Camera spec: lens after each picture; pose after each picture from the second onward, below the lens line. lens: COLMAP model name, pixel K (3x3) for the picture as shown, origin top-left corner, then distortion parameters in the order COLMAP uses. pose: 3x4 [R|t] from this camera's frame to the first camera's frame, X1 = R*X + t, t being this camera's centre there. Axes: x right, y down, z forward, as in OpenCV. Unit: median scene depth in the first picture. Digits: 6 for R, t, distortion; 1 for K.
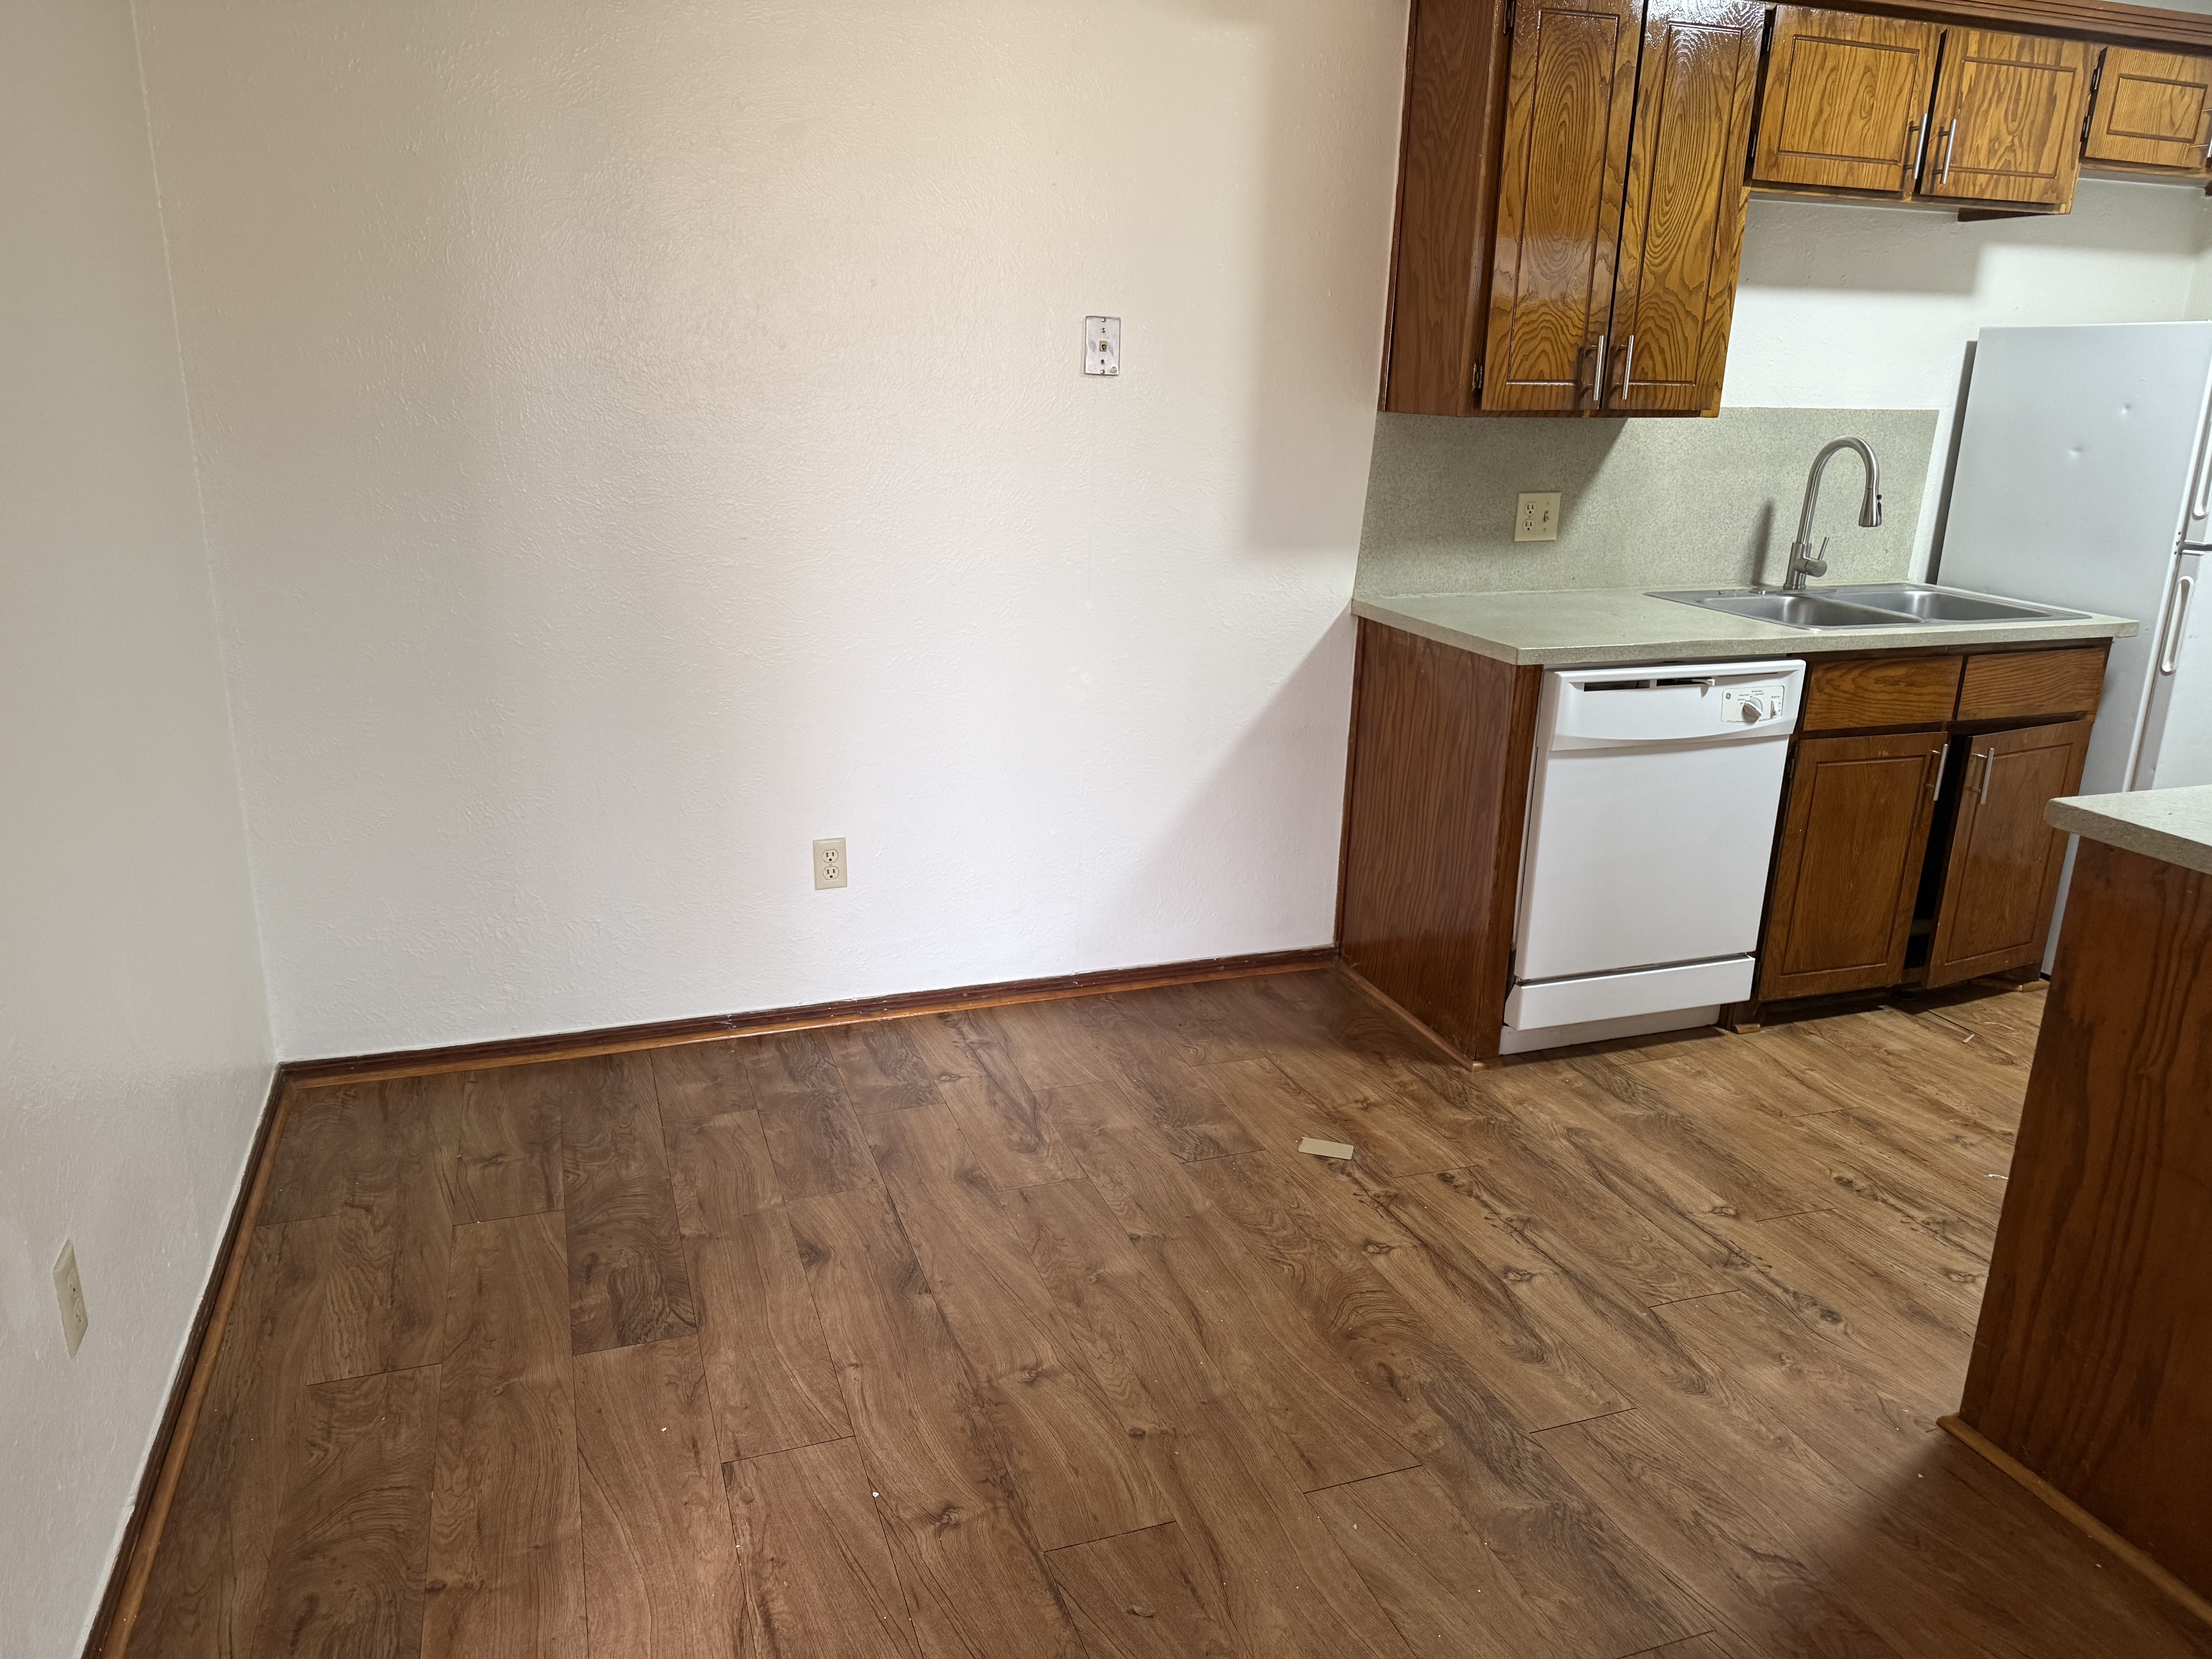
lens RADIAL K [[1561.9, 0, 1102.1], [0, 1561.9, 832.5], [0, 0, 1]] dist [0.005380, -0.009827]
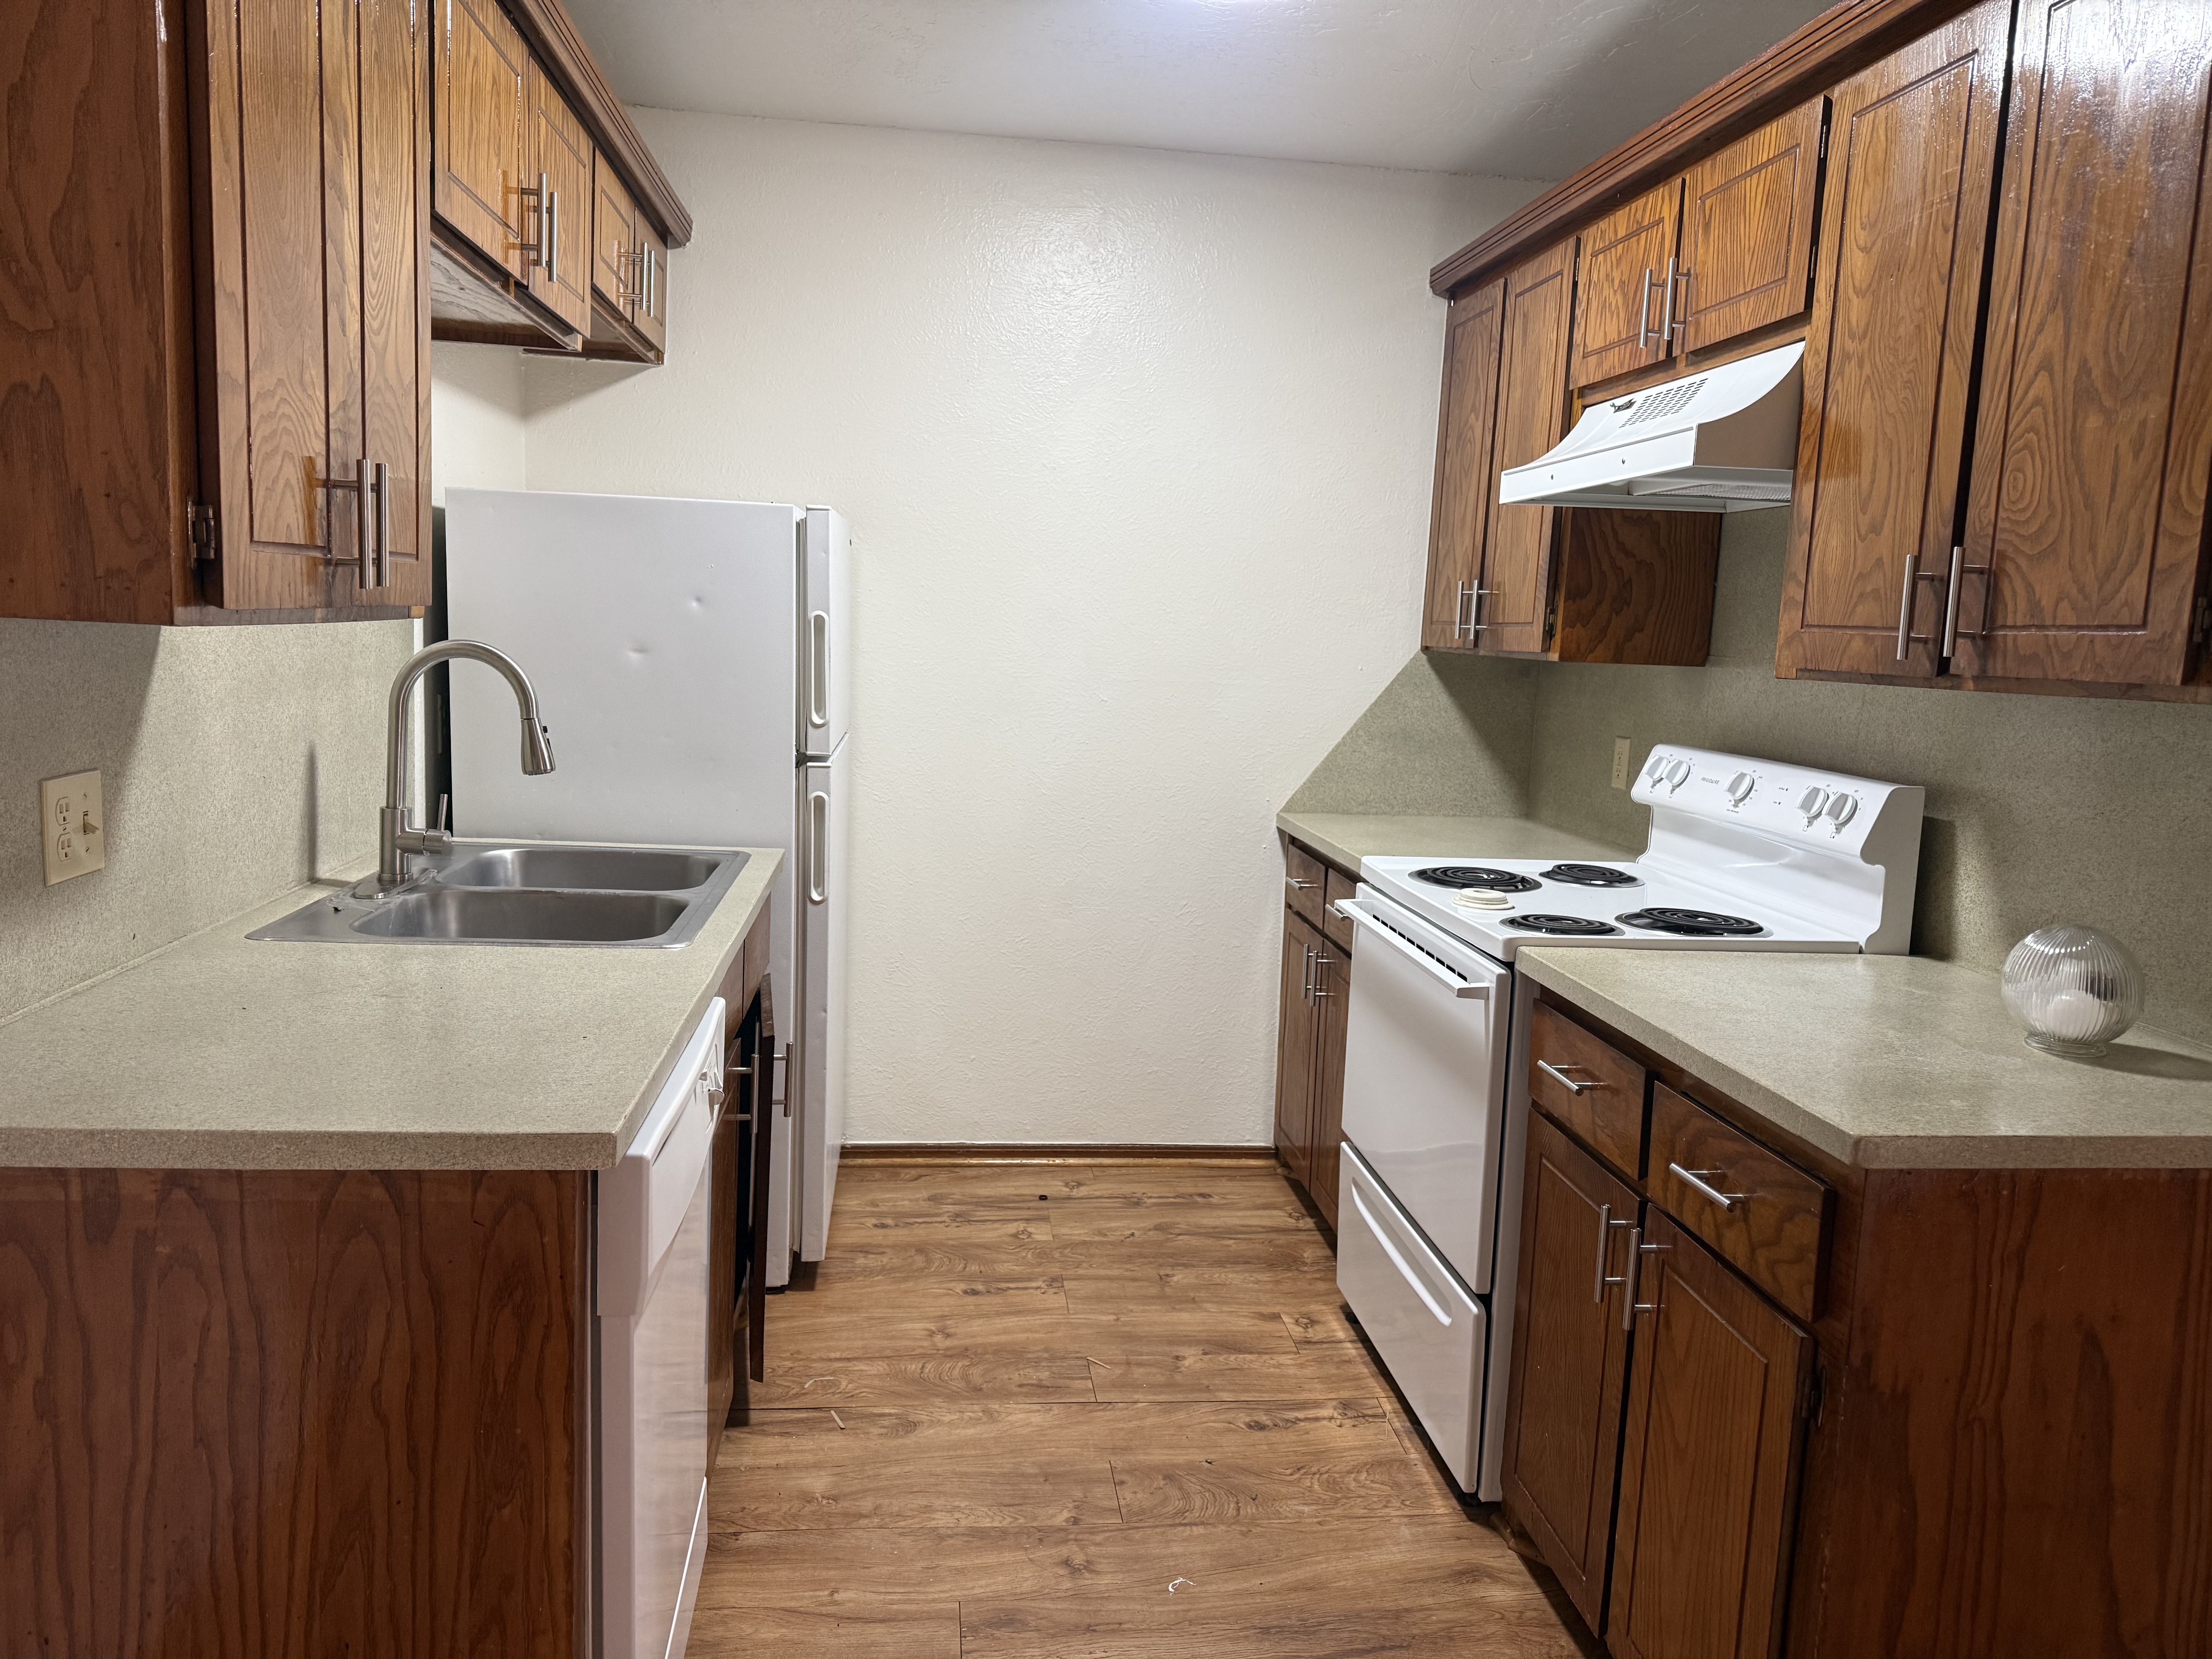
lens RADIAL K [[1561.9, 0, 1097.5], [0, 1561.9, 821.7], [0, 0, 1]] dist [0.005380, -0.009827]
pose [[0.226431, -0.135405, 0.964570, -0.113687], [0.238842, 0.967775, 0.079787, -0.192489], [-0.944290, 0.212314, 0.251475, 0.683979]]
